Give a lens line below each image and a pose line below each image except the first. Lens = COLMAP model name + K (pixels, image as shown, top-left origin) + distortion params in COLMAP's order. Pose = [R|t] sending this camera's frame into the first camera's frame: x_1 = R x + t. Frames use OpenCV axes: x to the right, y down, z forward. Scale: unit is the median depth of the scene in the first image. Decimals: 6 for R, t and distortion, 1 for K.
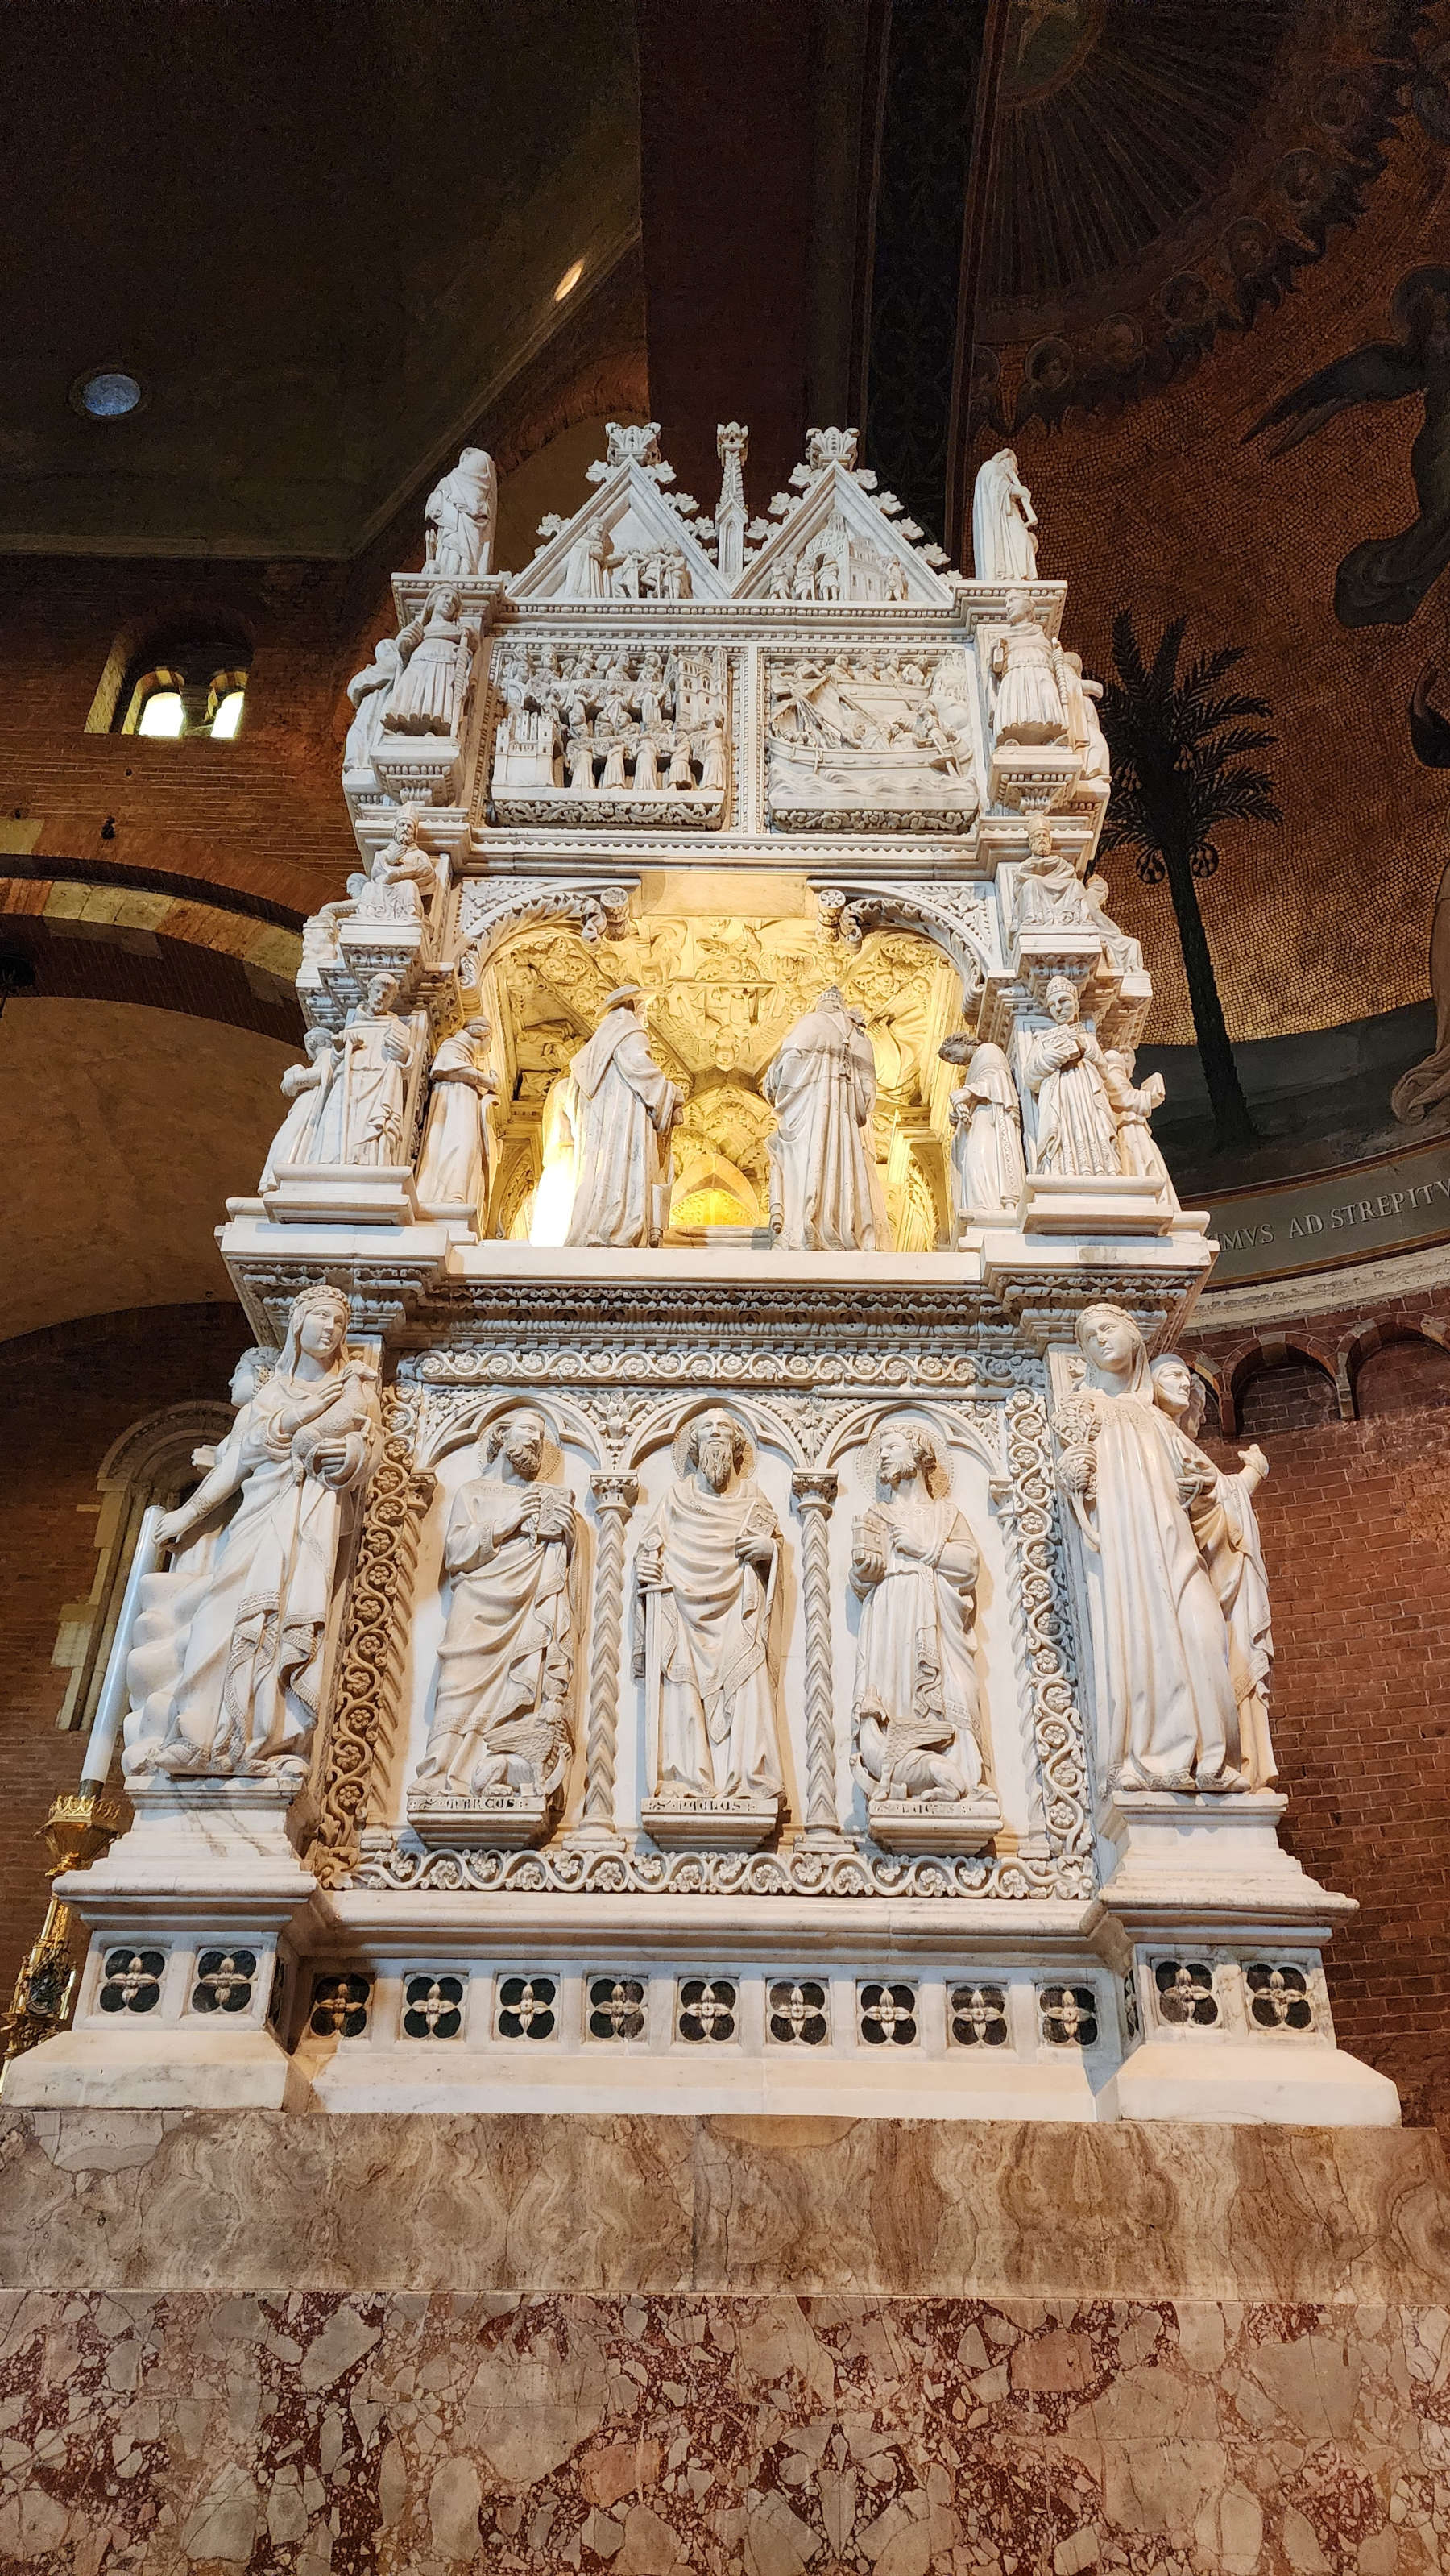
lens RADIAL K [[1708.5, 0, 729.0], [0, 1708.5, 1256.0], [0, 0, 1]] dist [0.085612, -0.071937]
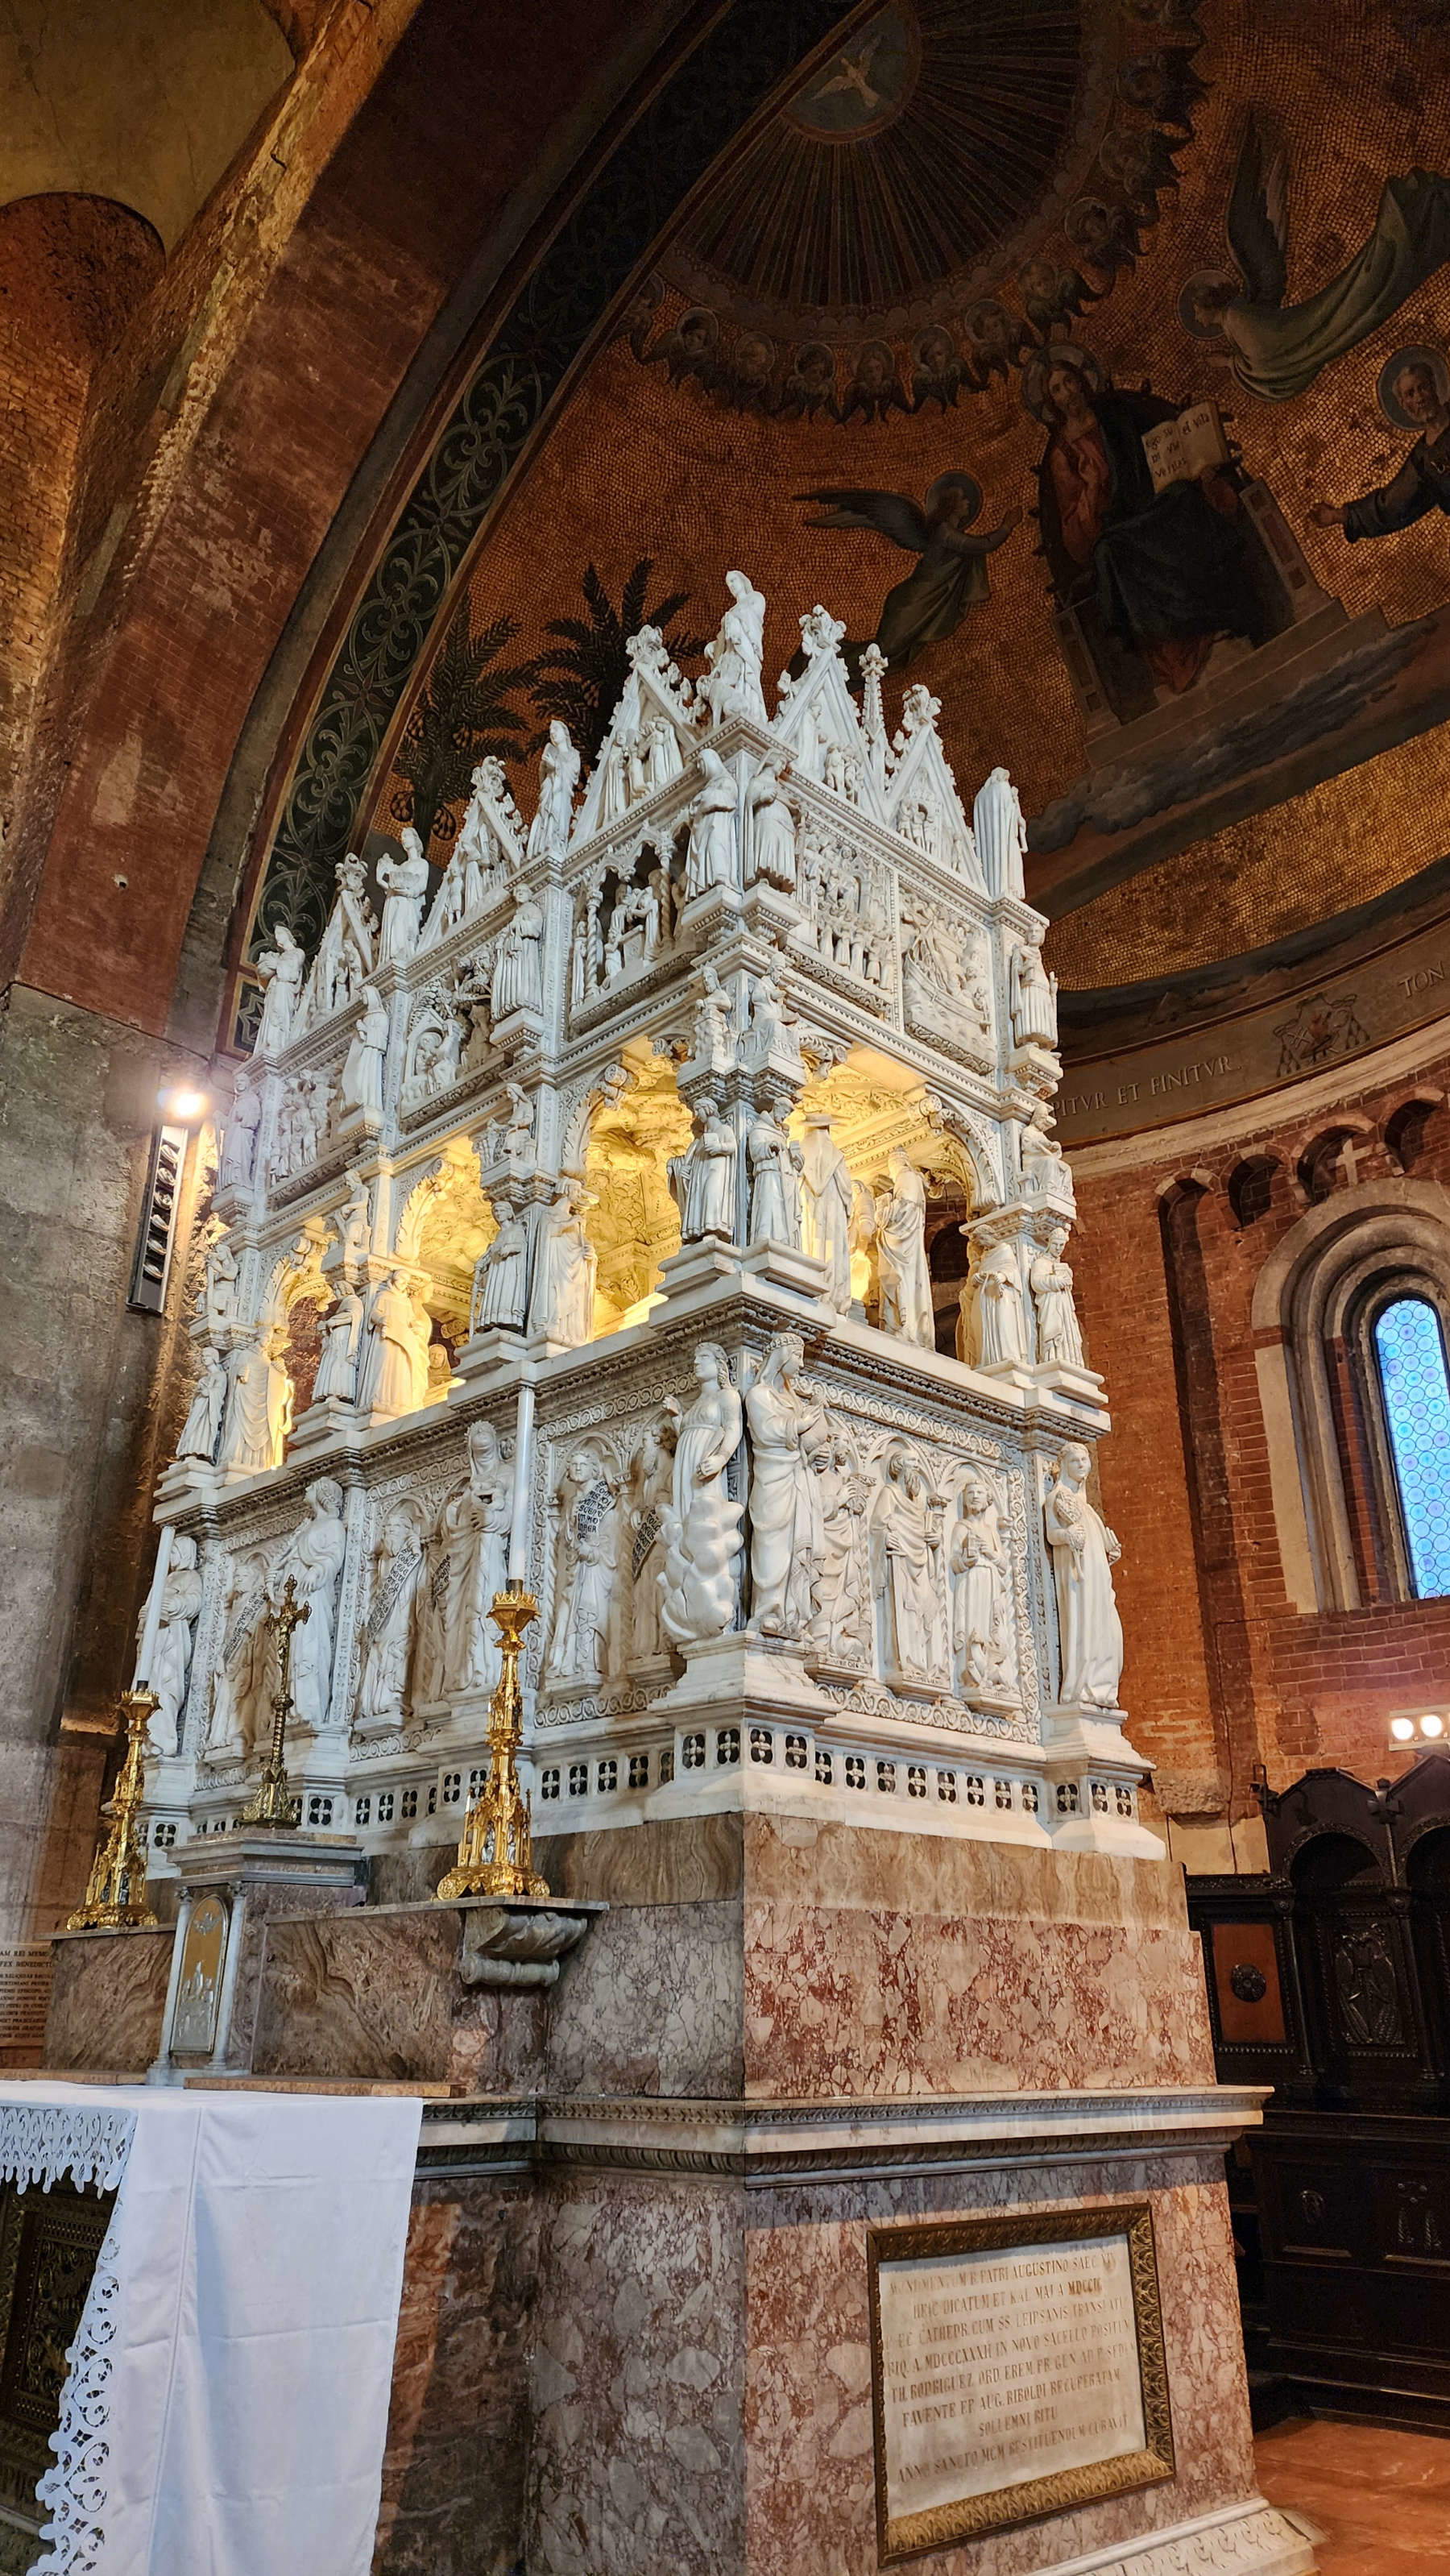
lens RADIAL K [[1714.9, 0, 723.0], [0, 1714.9, 1268.4], [0, 0, 1]] dist [0.178341, -0.324959]
pose [[0.721746, 0.264266, 0.639724, -1.574007], [-0.387490, 0.920105, 0.057083, -0.125342], [-0.573528, -0.289086, 0.766482, -0.212590]]
